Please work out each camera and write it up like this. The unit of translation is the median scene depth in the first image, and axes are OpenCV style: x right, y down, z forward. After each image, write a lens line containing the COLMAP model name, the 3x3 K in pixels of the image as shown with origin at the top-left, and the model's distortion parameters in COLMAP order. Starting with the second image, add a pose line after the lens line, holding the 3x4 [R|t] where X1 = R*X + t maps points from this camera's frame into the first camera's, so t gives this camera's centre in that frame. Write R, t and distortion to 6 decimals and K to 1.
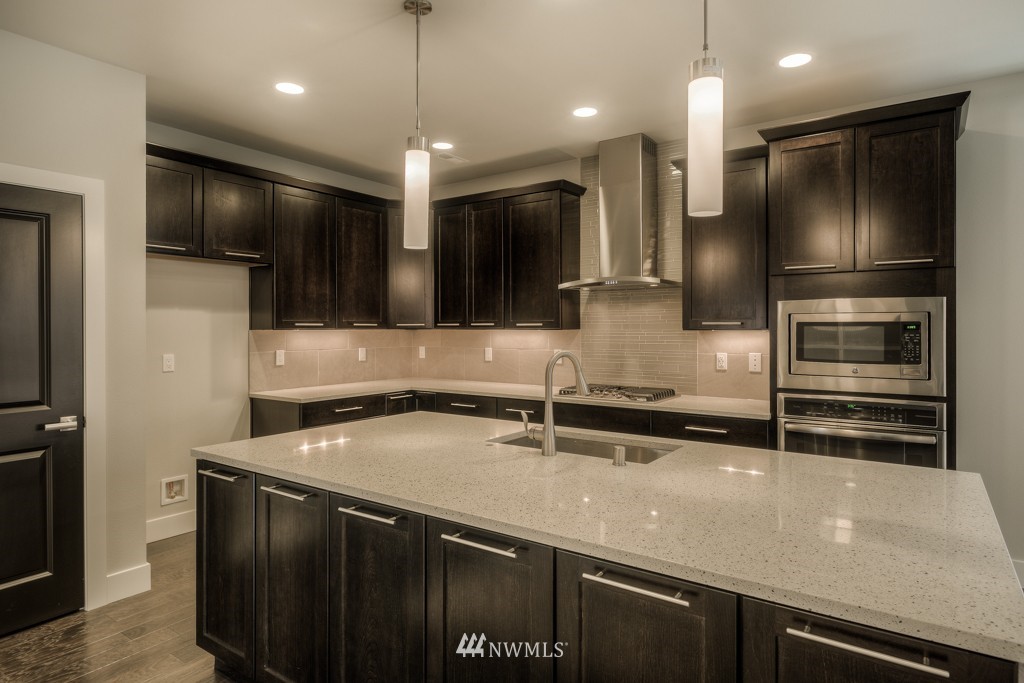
lens RADIAL K [[579.3, 0, 516.2], [0, 579.3, 323.0], [0, 0, 1]] dist [0.016407, -0.001089]
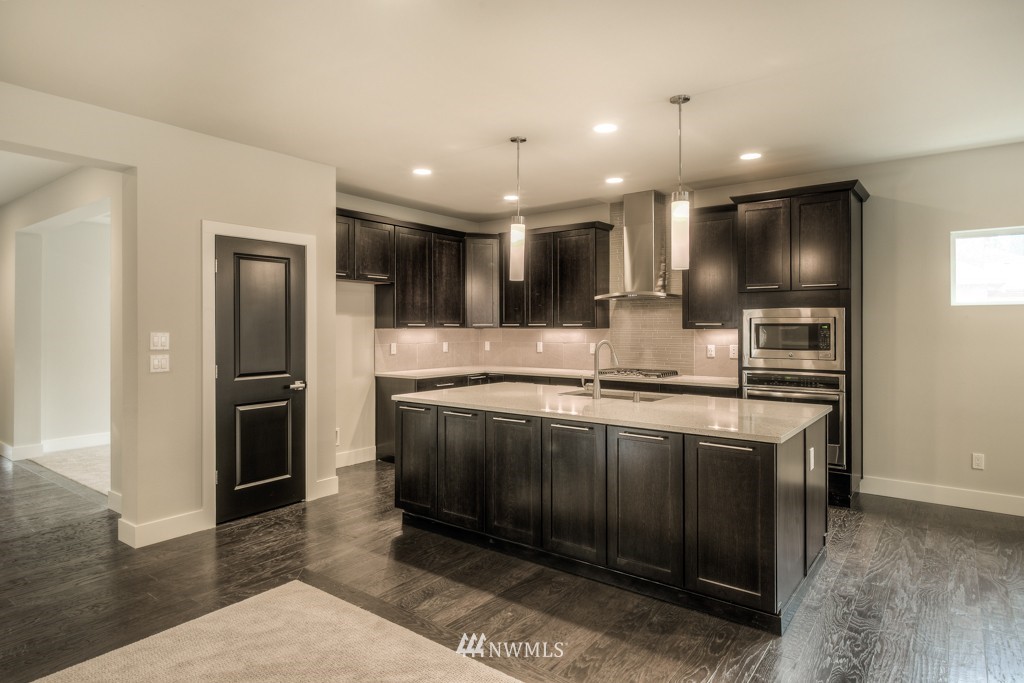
lens RADIAL K [[579.3, 0, 516.2], [0, 579.3, 323.0], [0, 0, 1]] dist [0.016407, -0.001089]
pose [[0.999359, 0.000361, -0.035796, -0.067444], [-0.000336, 1.000000, 0.000695, -0.002971], [0.035796, -0.000682, 0.999359, -0.415908]]
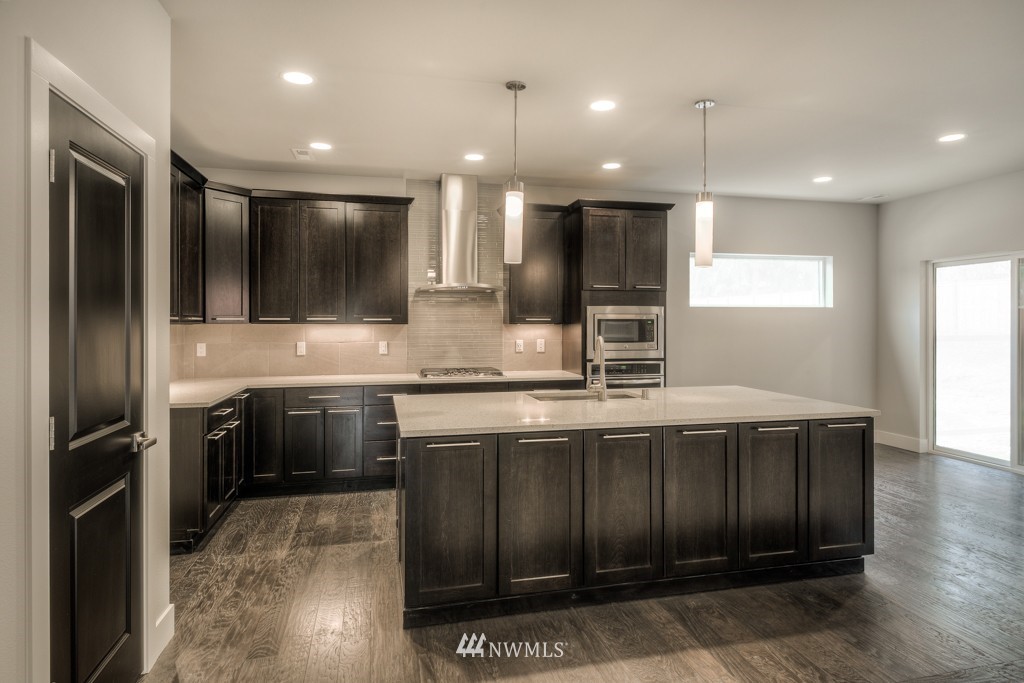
lens RADIAL K [[579.3, 0, 516.2], [0, 579.3, 323.0], [0, 0, 1]] dist [0.016407, -0.001089]
pose [[0.660507, -0.000819, 0.750819, -0.699869], [-0.007094, 0.999948, 0.007332, -0.000723], [-0.750786, -0.010169, 0.660467, 0.061264]]
